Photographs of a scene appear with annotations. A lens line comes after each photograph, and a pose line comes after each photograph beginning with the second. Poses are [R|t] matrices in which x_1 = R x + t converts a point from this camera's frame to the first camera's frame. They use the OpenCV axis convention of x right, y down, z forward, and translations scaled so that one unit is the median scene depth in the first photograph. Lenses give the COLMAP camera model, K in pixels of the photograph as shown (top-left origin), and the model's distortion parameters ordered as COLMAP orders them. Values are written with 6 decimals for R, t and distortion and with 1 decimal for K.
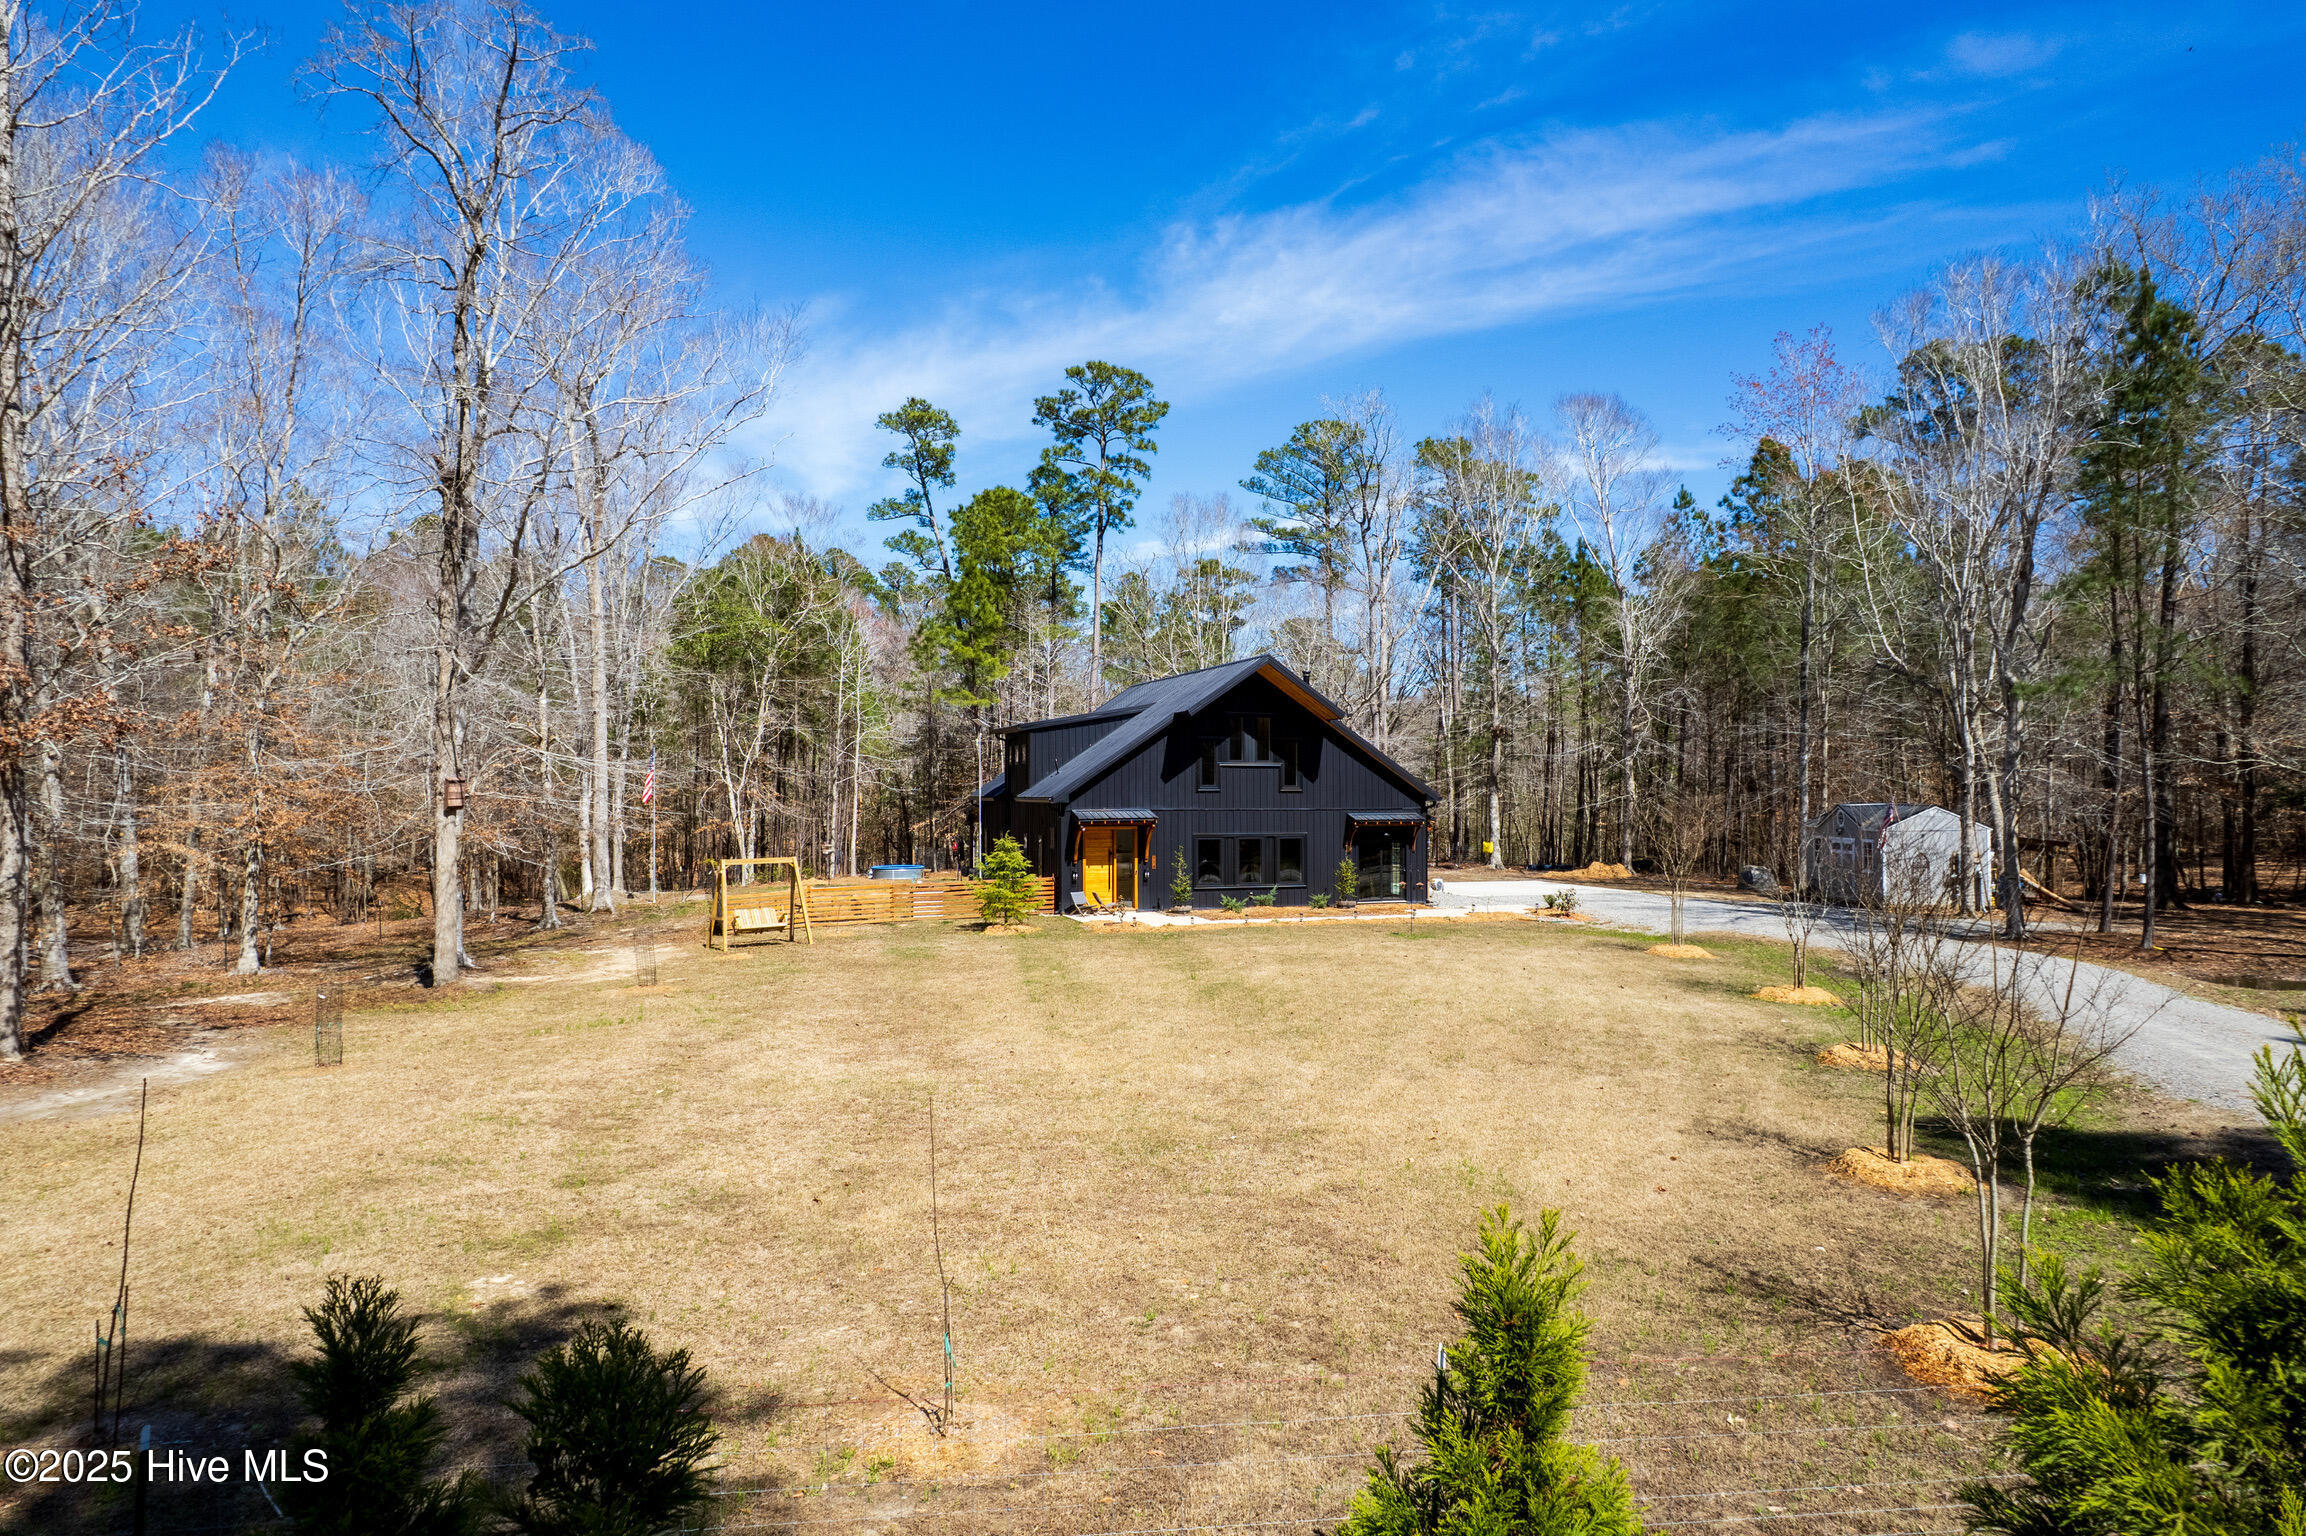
lens RADIAL K [[1451.6, 0, 1163.1], [0, 1451.6, 774.7], [0, 0, 1]] dist [-0.019079, 0.000660]
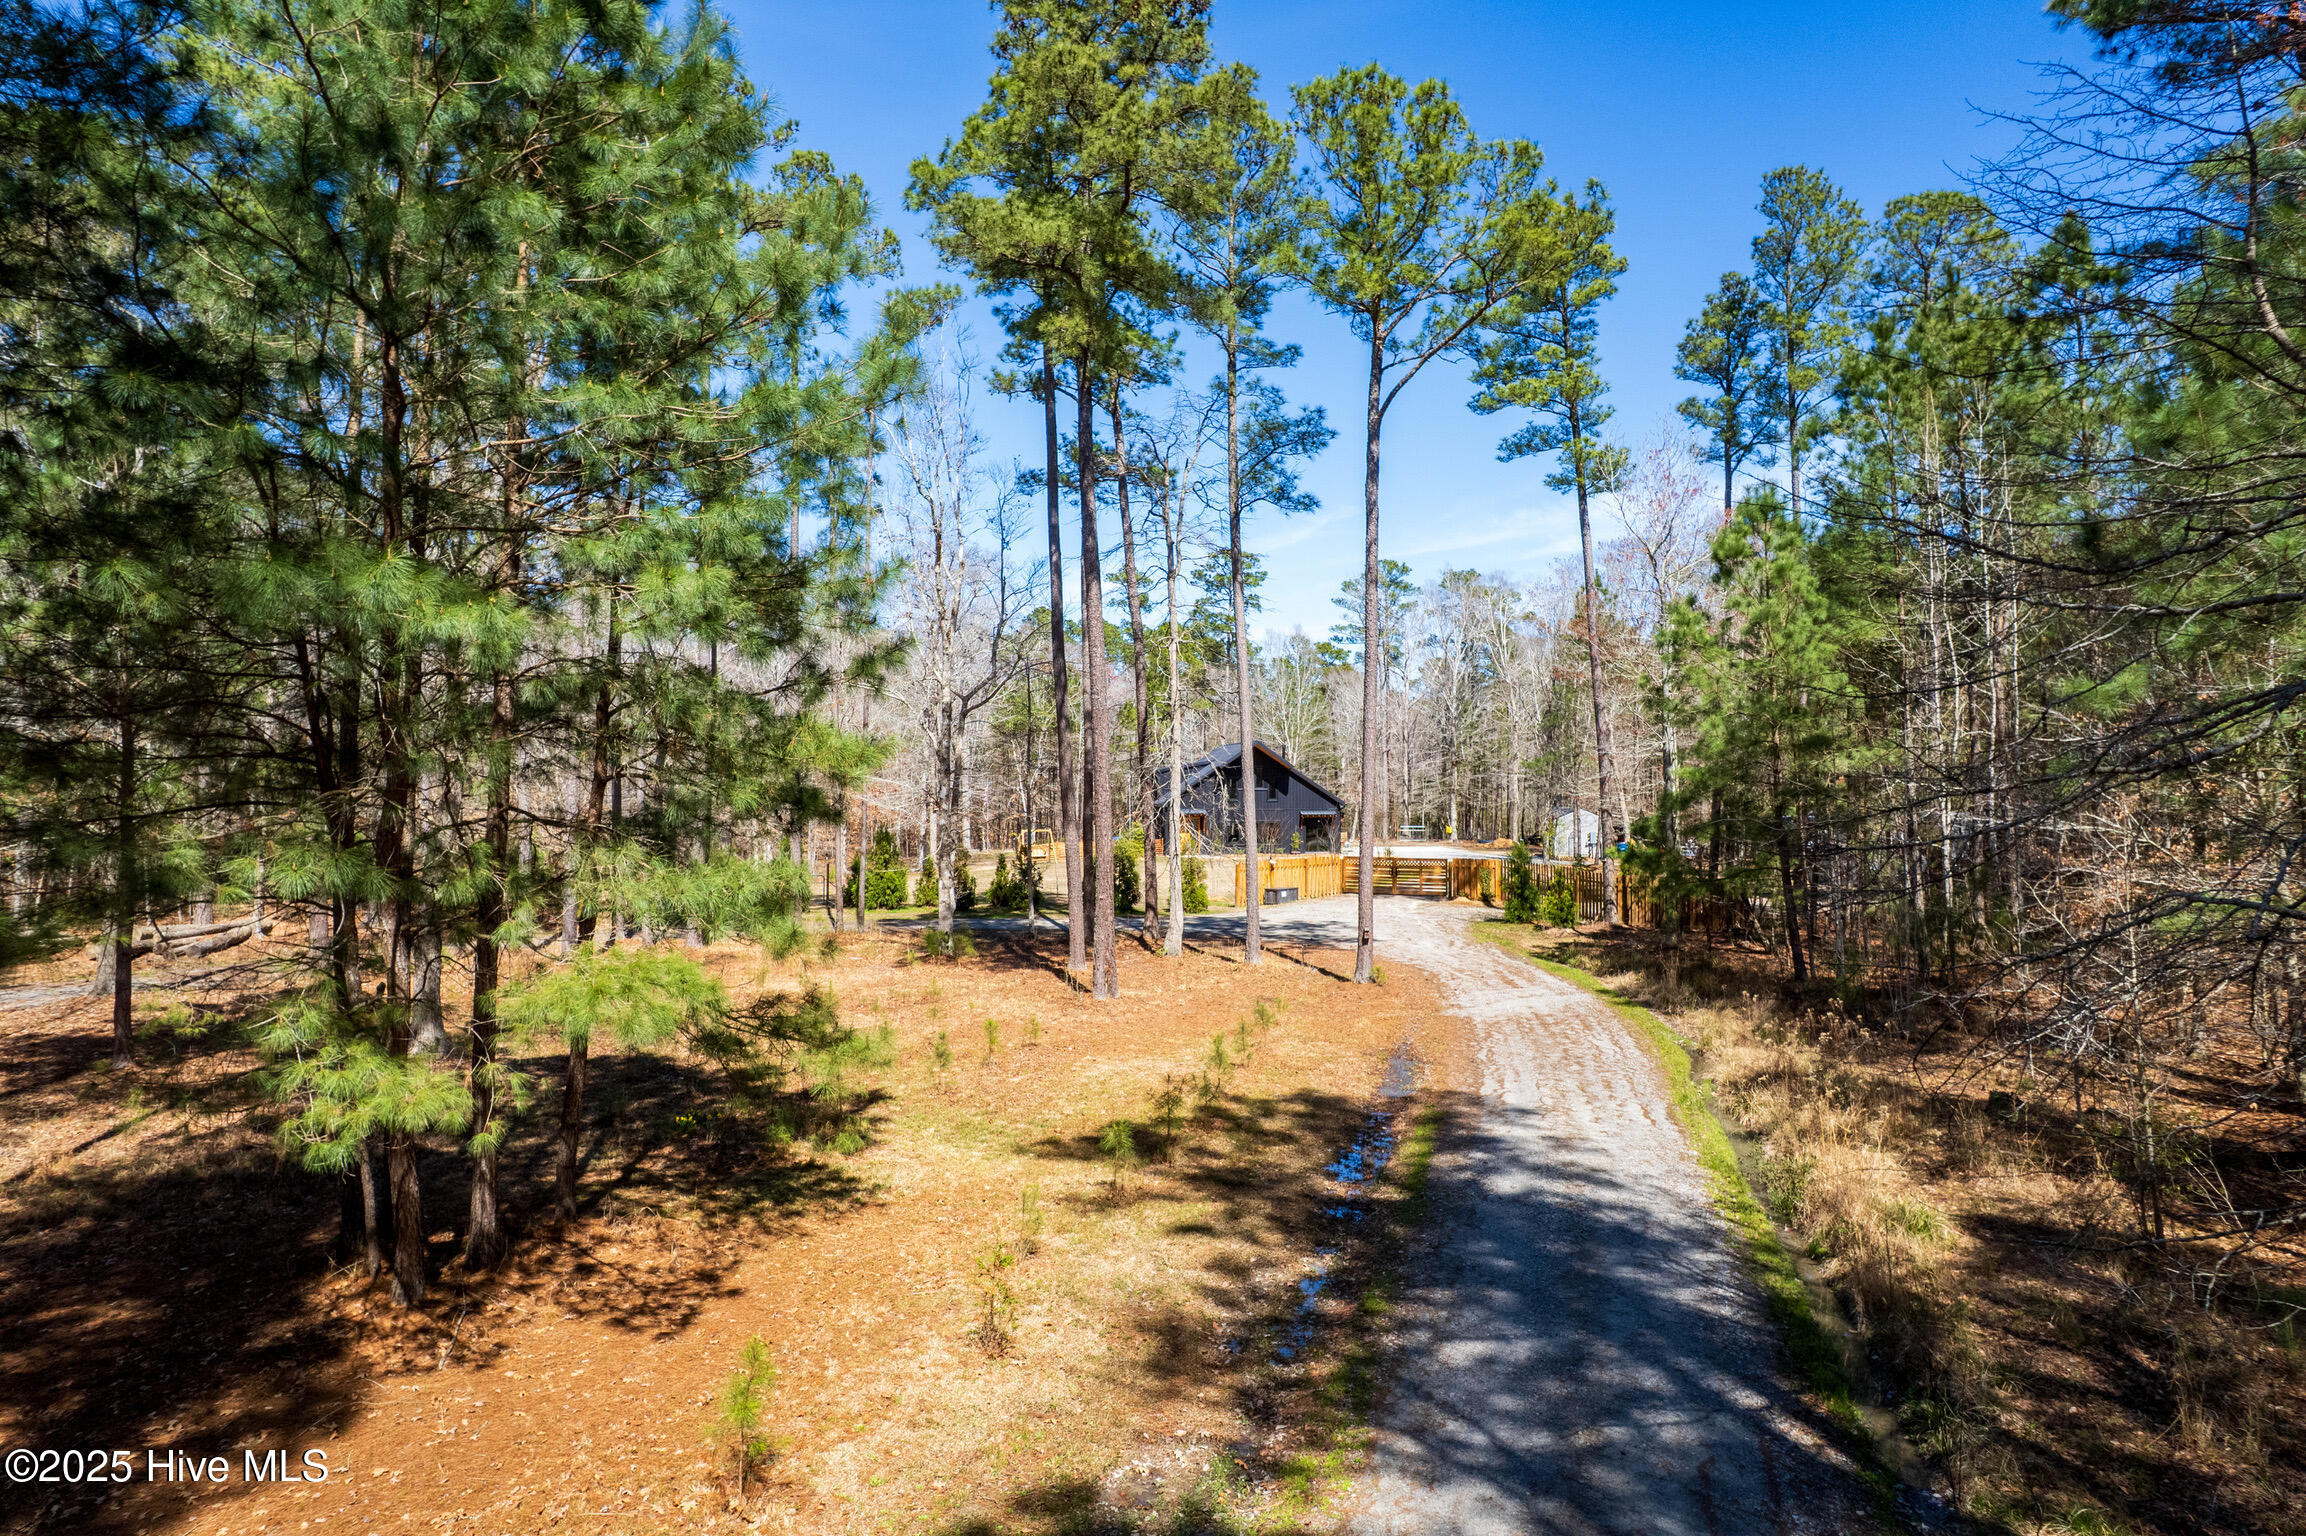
lens RADIAL K [[1451.6, 0, 1151.9], [0, 1451.6, 764.3], [0, 0, 1]] dist [-0.019079, 0.000660]
pose [[0.977954, 0.000489, -0.208821, 0.319110], [0.000518, 0.999989, 0.004764, -0.046323], [0.208821, -0.004767, 0.977942, -1.004378]]
